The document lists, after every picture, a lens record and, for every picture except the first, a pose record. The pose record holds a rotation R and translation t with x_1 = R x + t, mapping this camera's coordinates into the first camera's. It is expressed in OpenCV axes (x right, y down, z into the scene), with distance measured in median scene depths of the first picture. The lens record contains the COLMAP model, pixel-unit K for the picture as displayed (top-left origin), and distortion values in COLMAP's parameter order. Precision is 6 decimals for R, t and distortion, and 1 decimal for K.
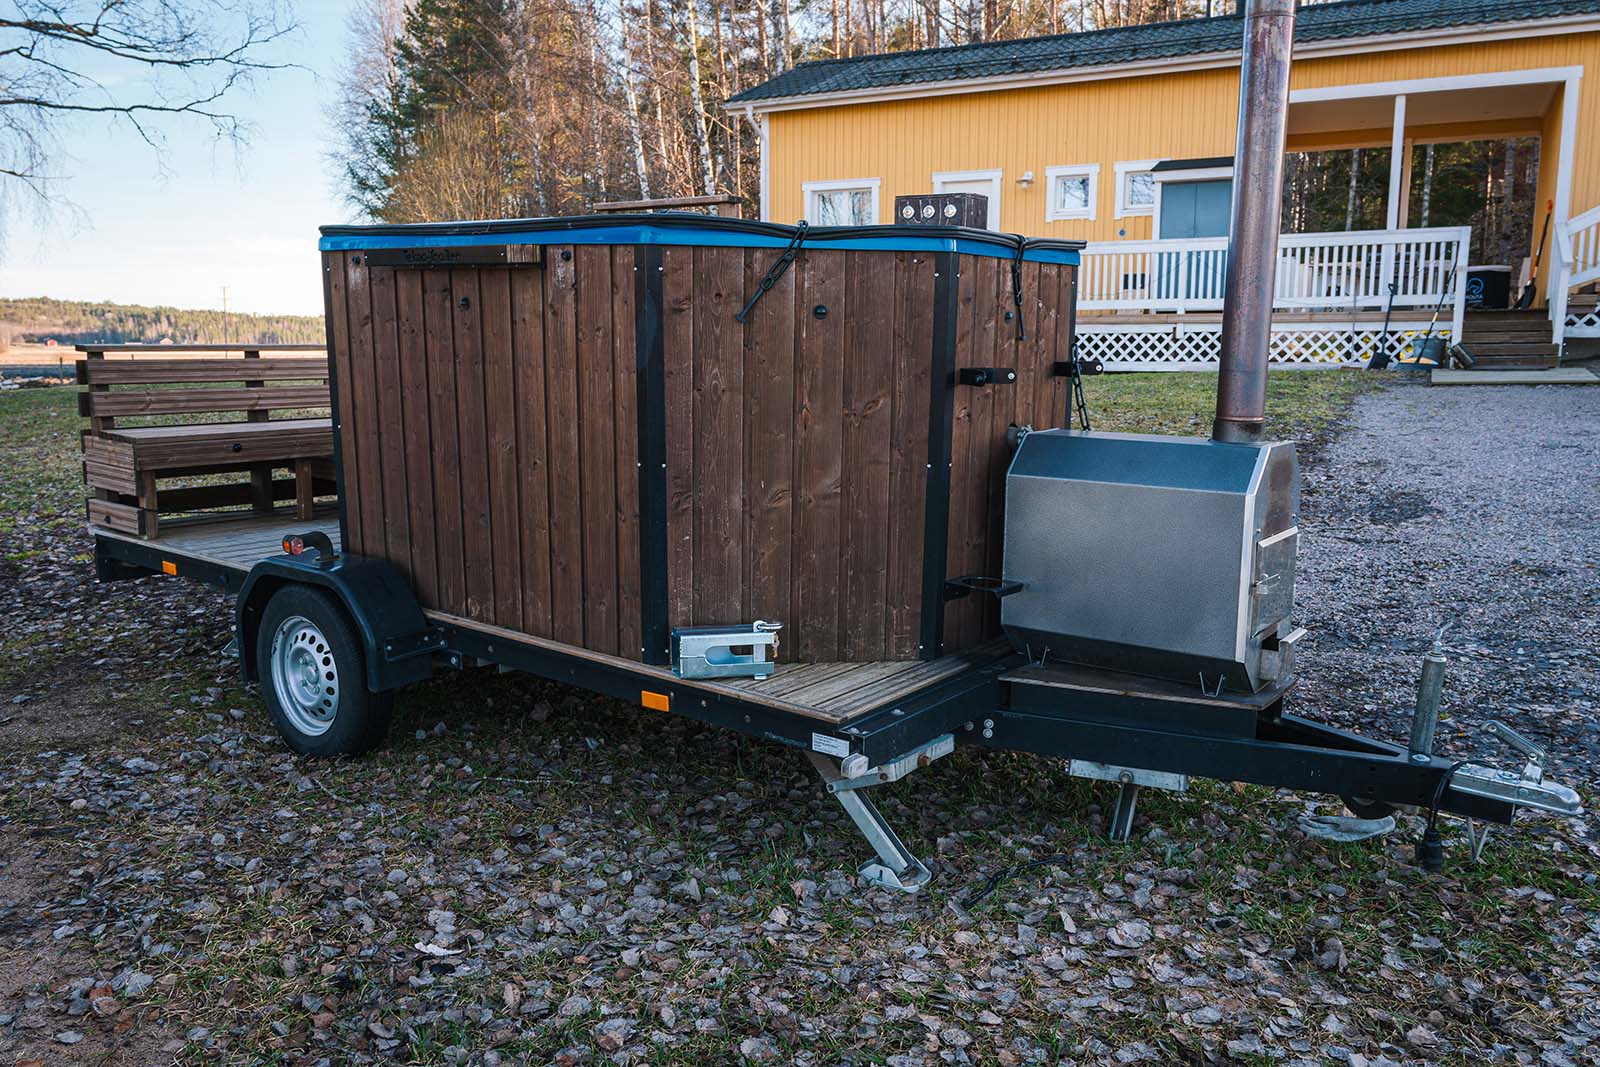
lens RADIAL K [[1251.5, 0, 805.0], [0, 1251.5, 538.2], [0, 0, 1]] dist [-0.015241, 0.025450]
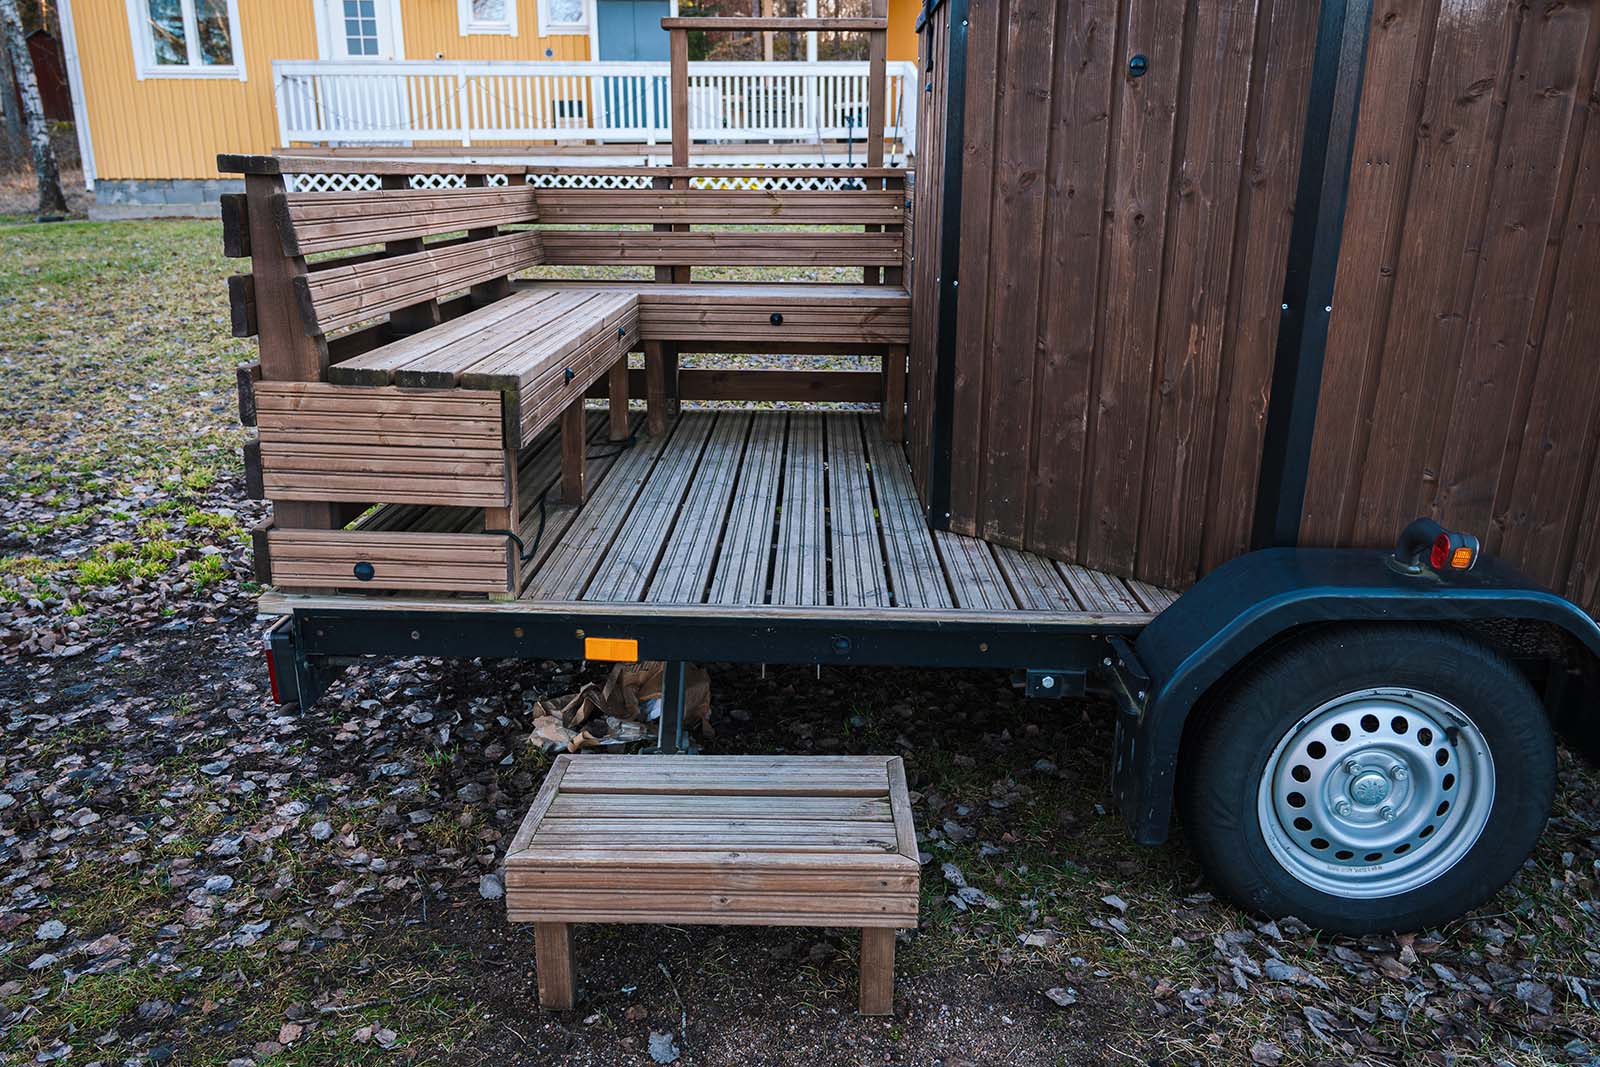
lens RADIAL K [[1251.5, 0, 799.2], [0, 1251.5, 534.0], [0, 0, 1]] dist [-0.015241, 0.025450]
pose [[0.804787, -0.167403, 0.569468, -0.187241], [0.098501, 0.983769, 0.149987, -0.021418], [-0.585333, -0.064614, 0.808214, 0.154795]]
